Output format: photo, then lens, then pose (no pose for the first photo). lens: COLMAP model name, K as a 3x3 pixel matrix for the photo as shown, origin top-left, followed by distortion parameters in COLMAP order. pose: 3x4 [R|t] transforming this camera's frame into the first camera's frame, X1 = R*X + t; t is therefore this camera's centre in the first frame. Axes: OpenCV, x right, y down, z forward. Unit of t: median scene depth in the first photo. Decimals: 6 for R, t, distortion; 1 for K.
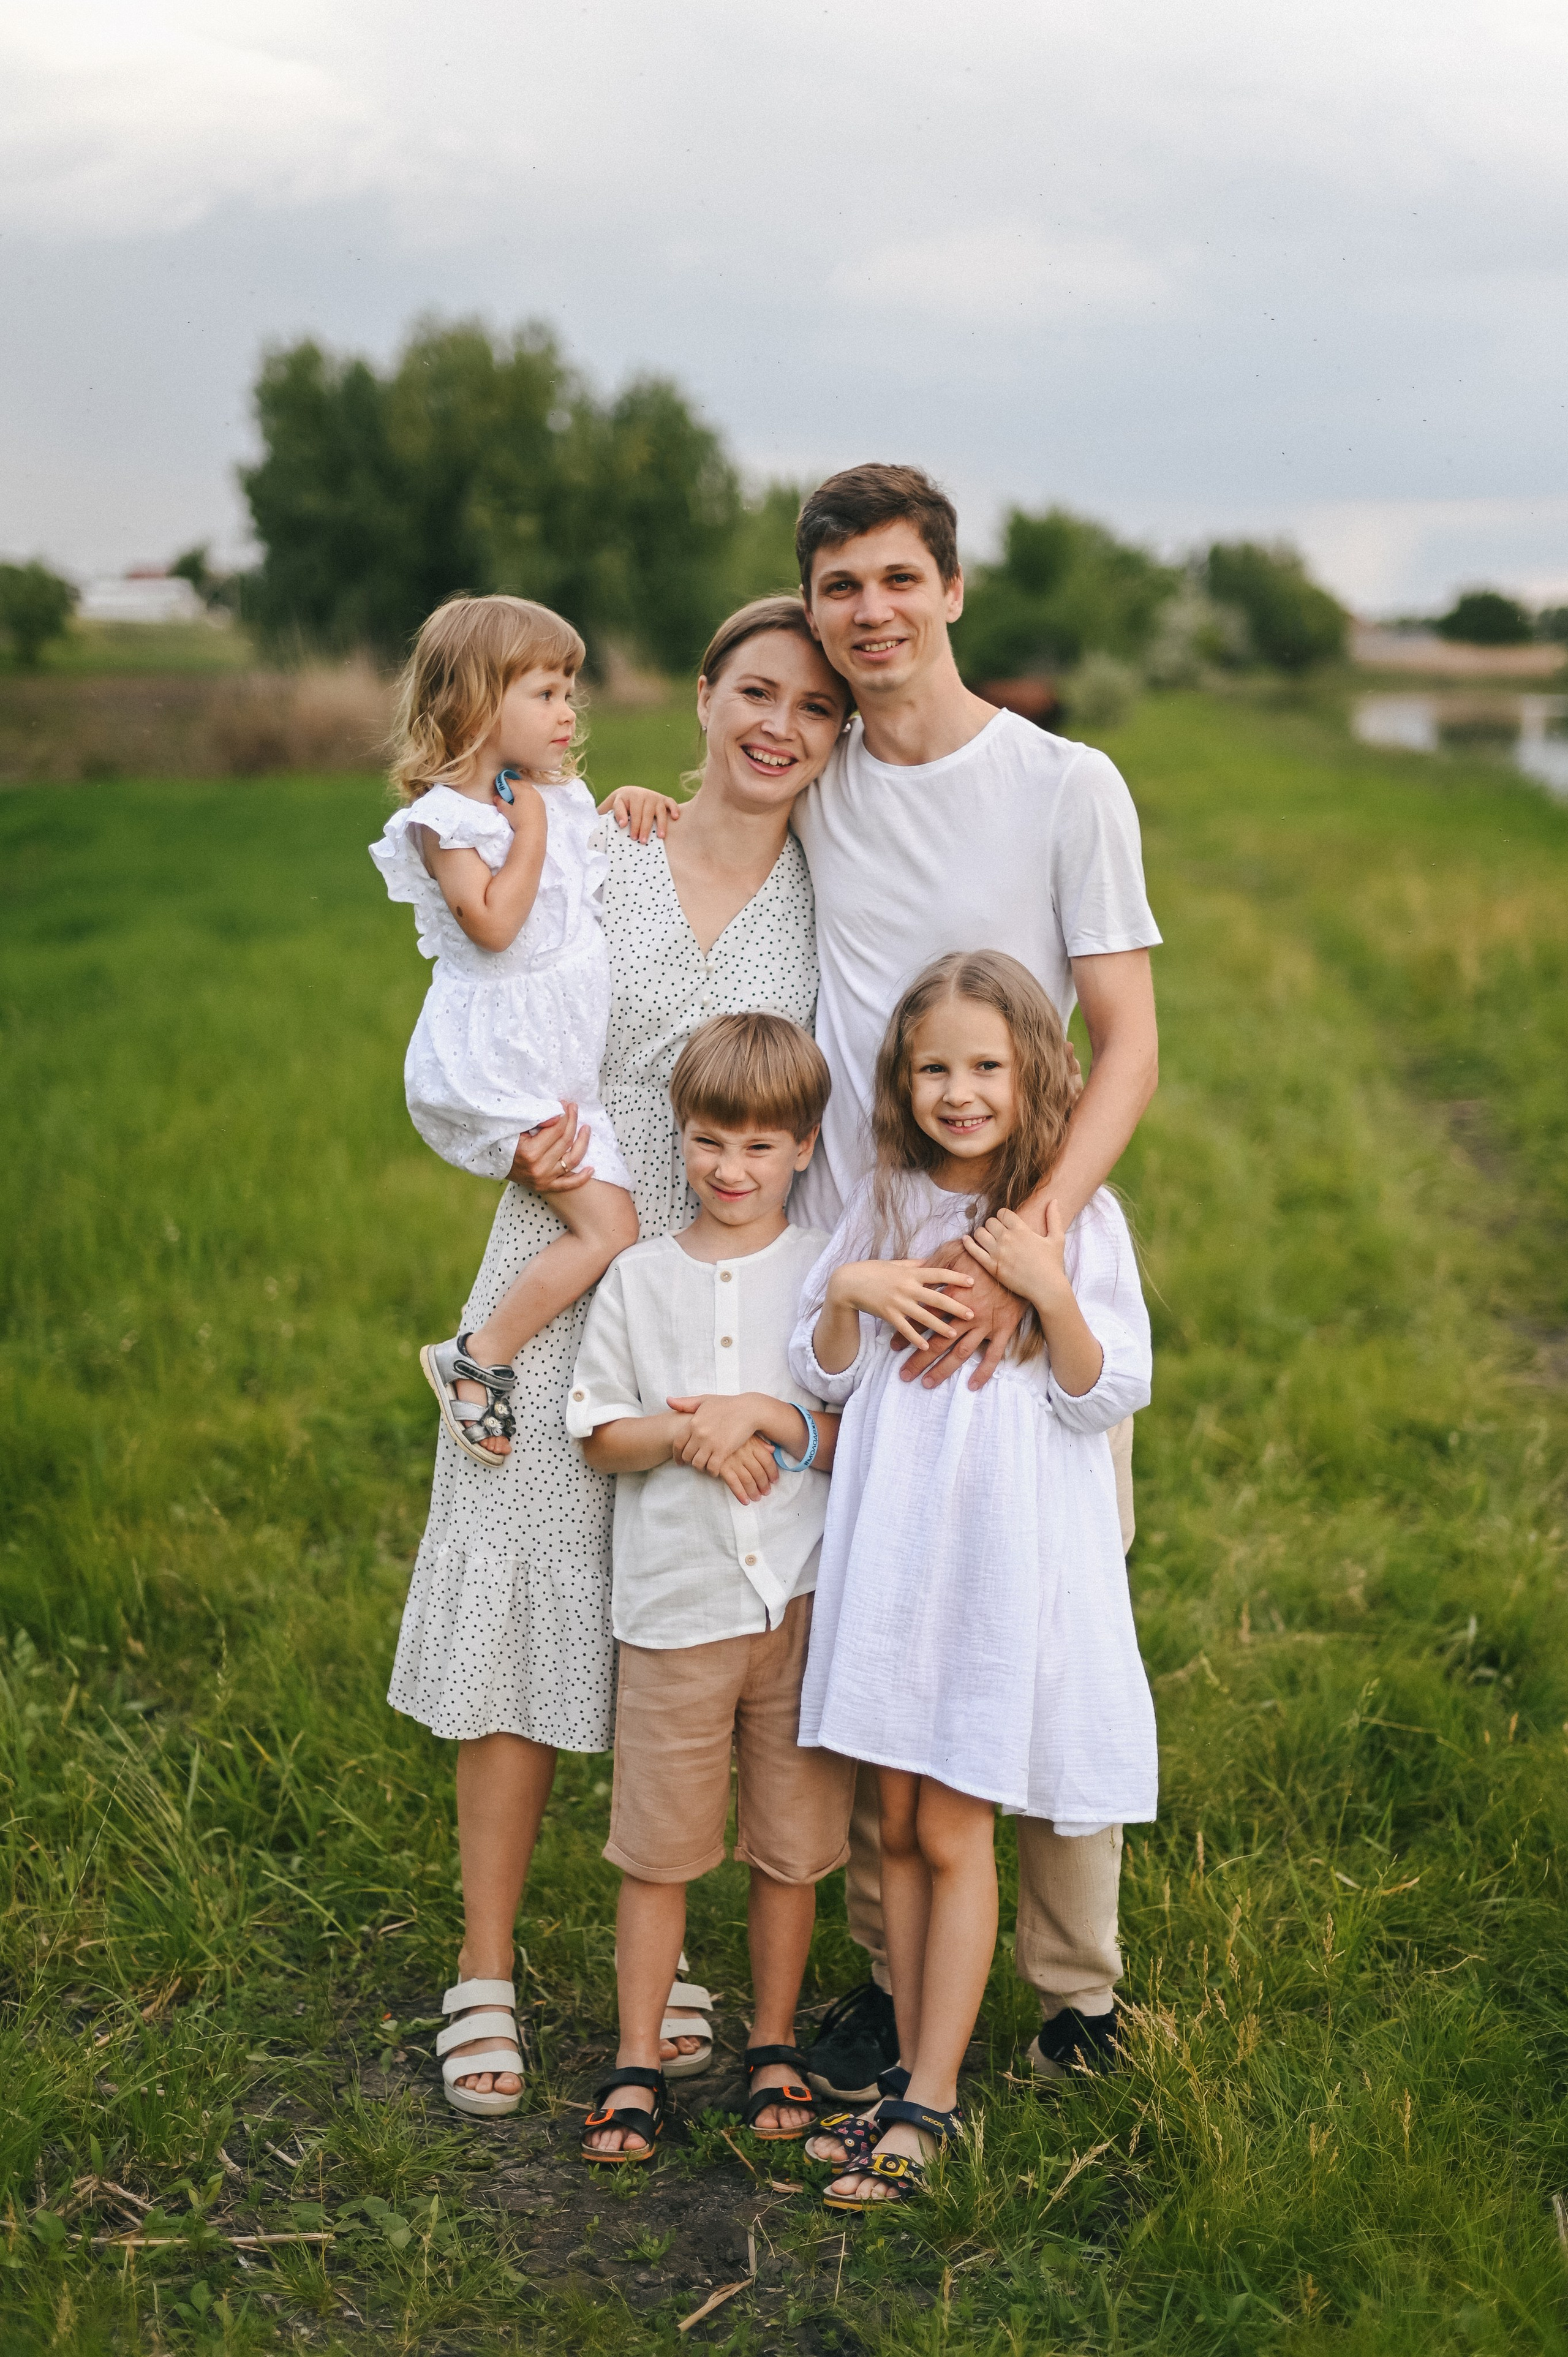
lens RADIAL K [[3429.9, 0, 878.1], [0, 3429.9, 1173.4], [0, 0, 1]] dist [-0.025766, 0.284504]
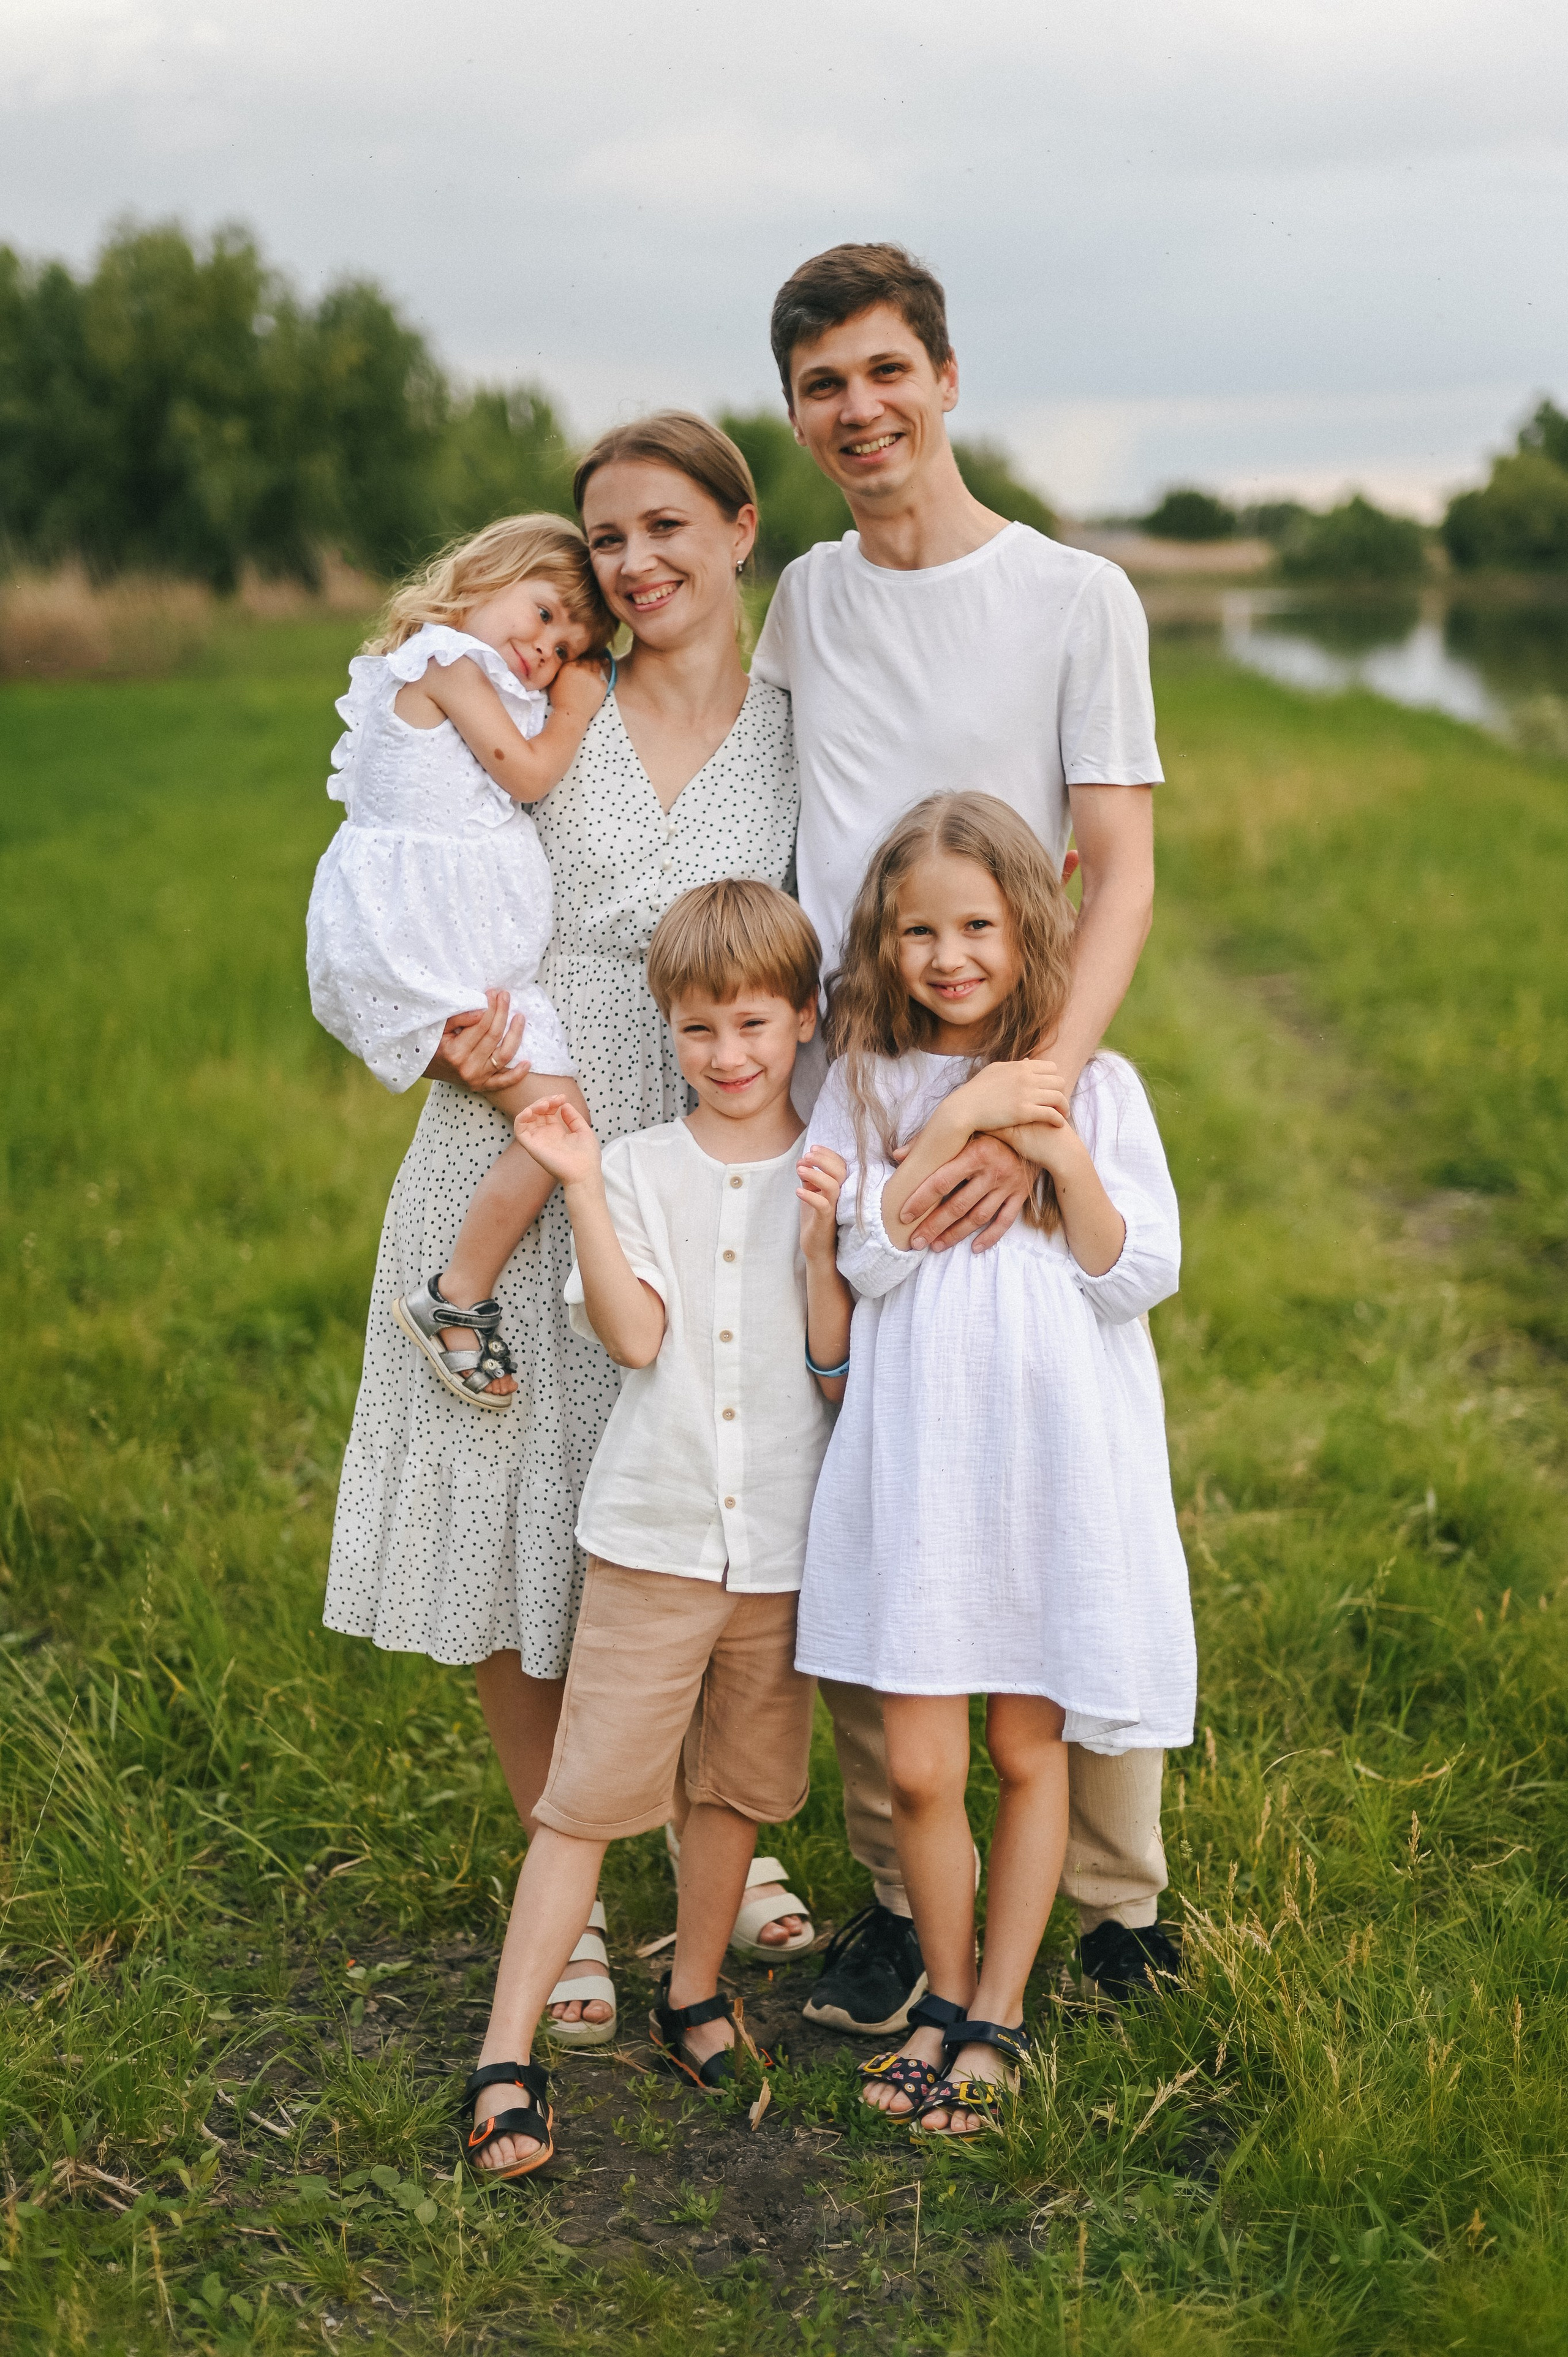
lens RADIAL K [[3213.9, 0, 784.0], [0, 3213.9, 1178.5], [0, 0, 1]] dist [0.037441, -0.063914]
pose [[0.995144, -0.027508, 0.094511, -0.100730], [0.024717, 0.999227, 0.030576, 0.009212], [-0.095279, -0.028092, 0.995054, 0.122429]]
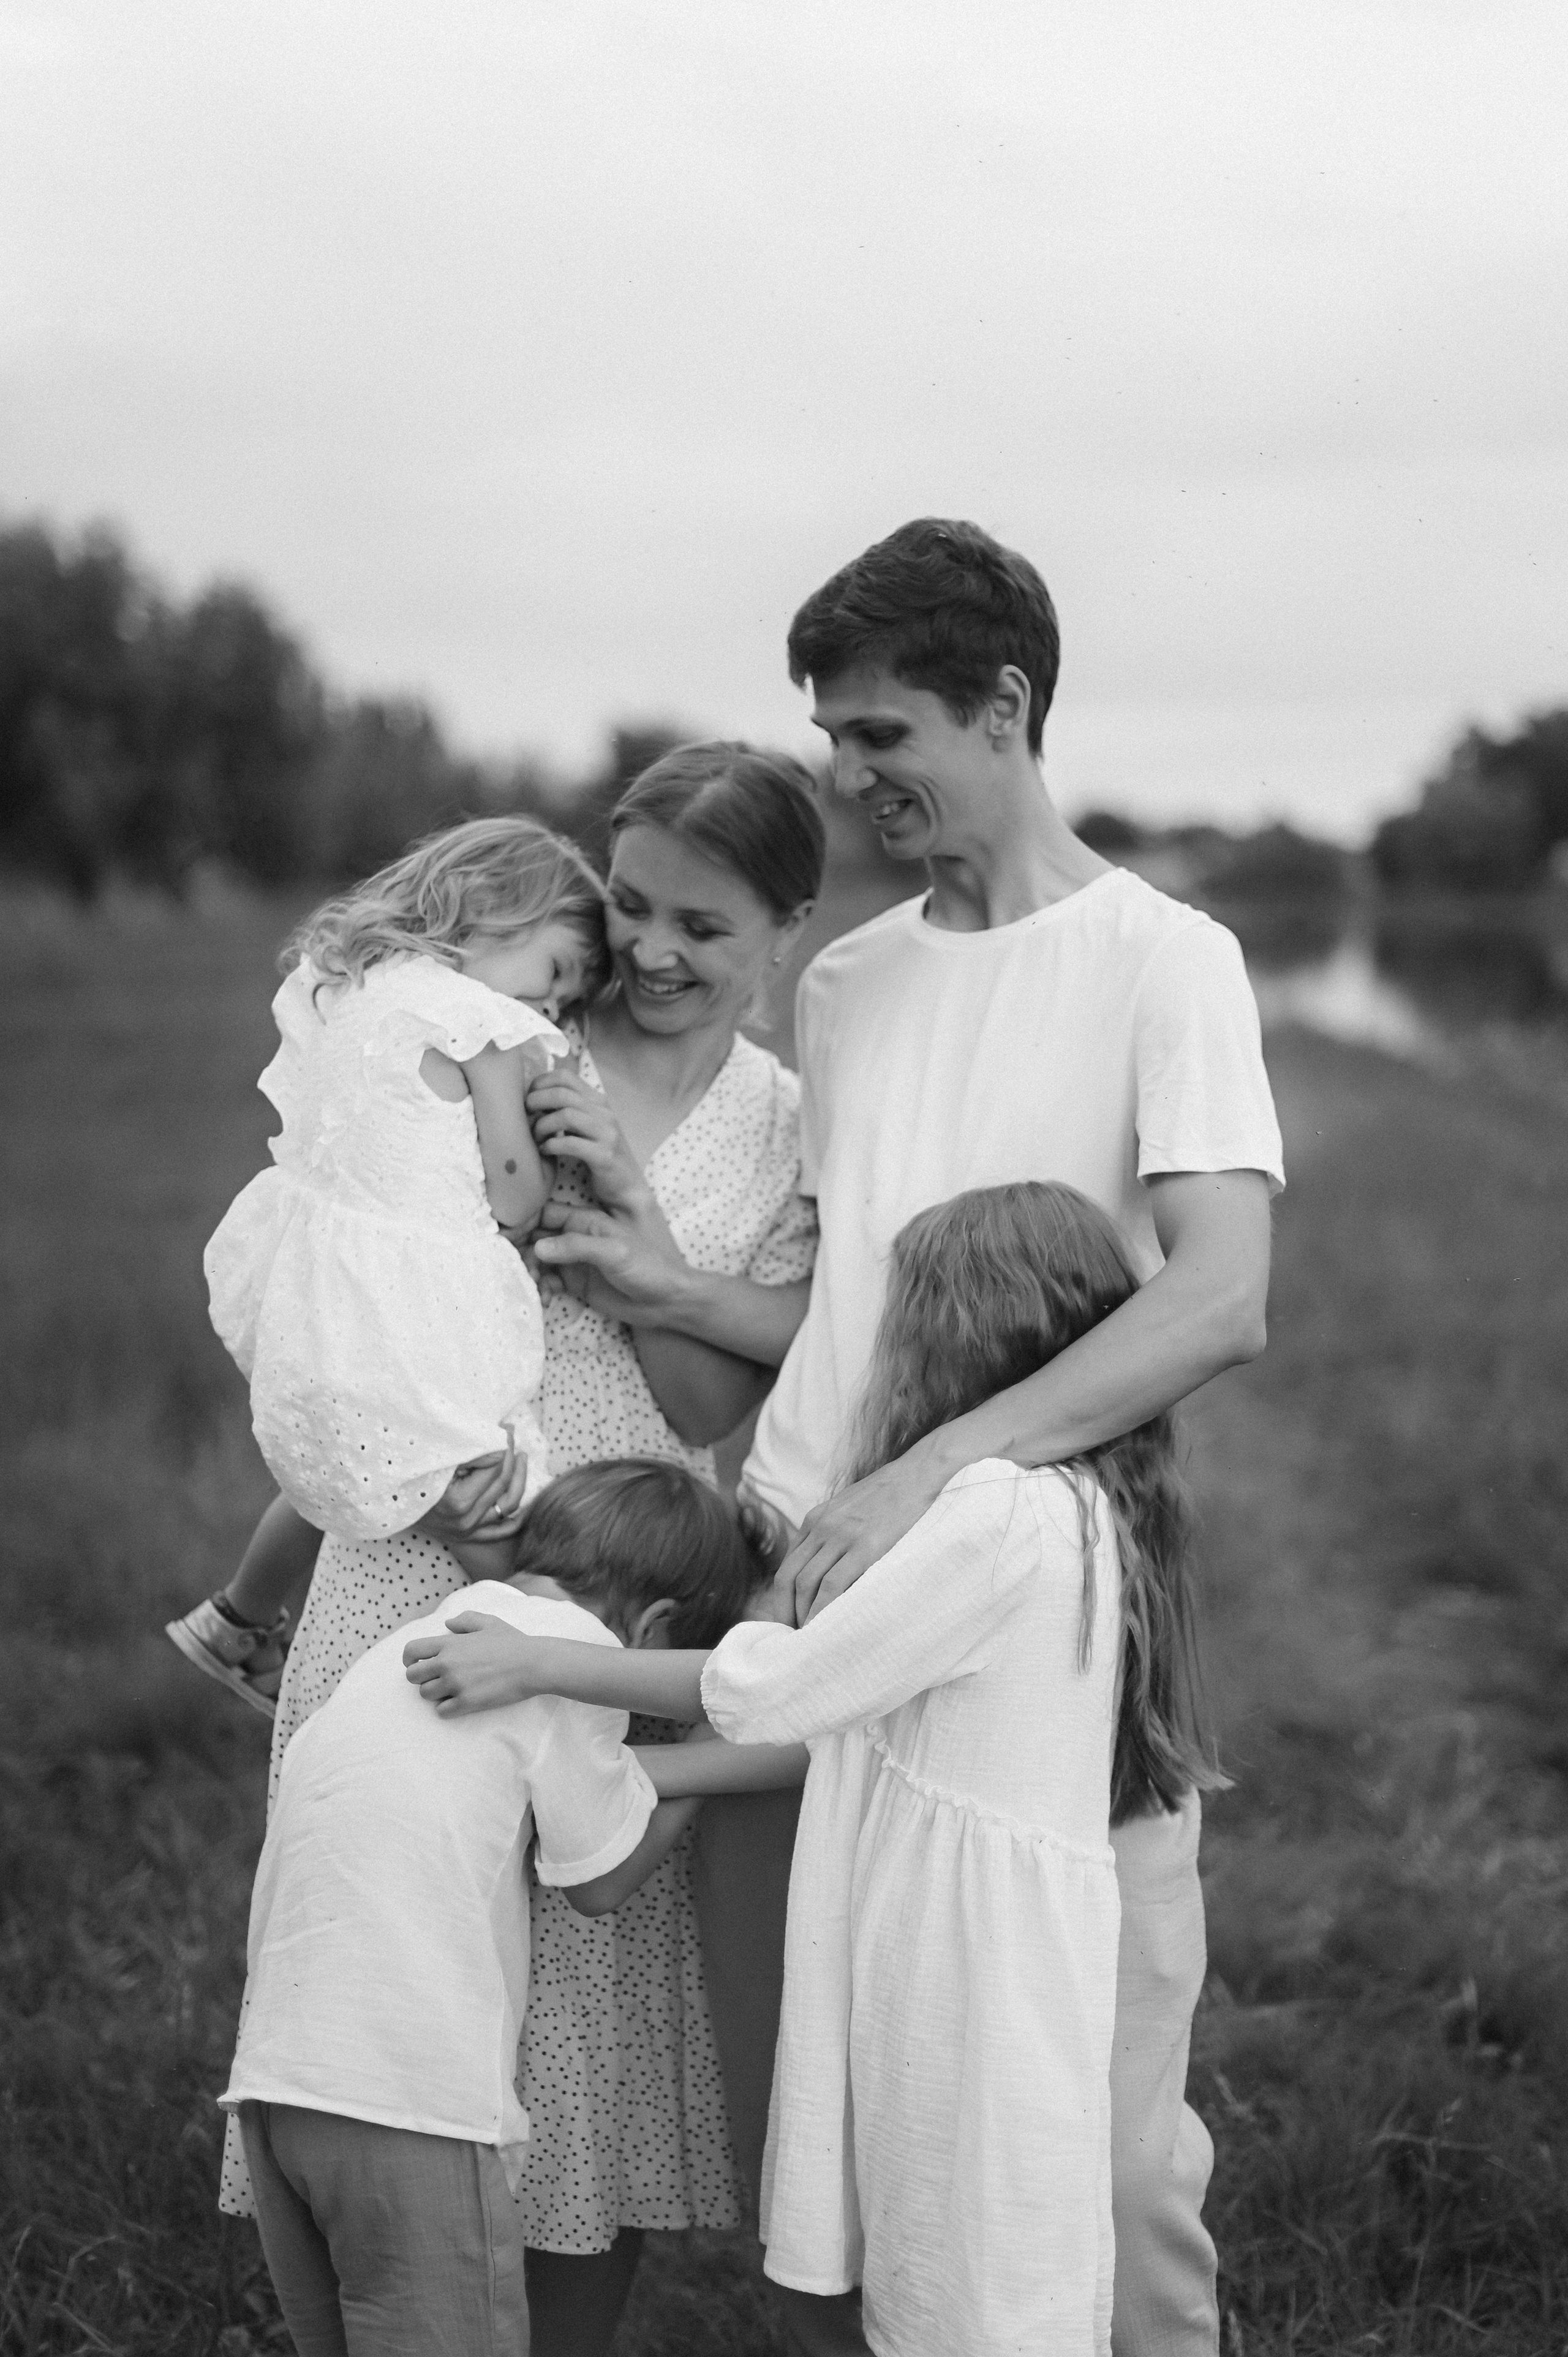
lens RADIAL K [[3214.3, 0, 784.0], [0, 3214.3, 1178.5], [0, 0, 1]] dist [0.037441, -0.063914]
pose [[0.990767, -0.013154, 0.134938, -0.098801], [0.021600, 0.997884, -0.061321, -0.020540], [-0.133846, 0.063669, 0.988955, 0.267627]]
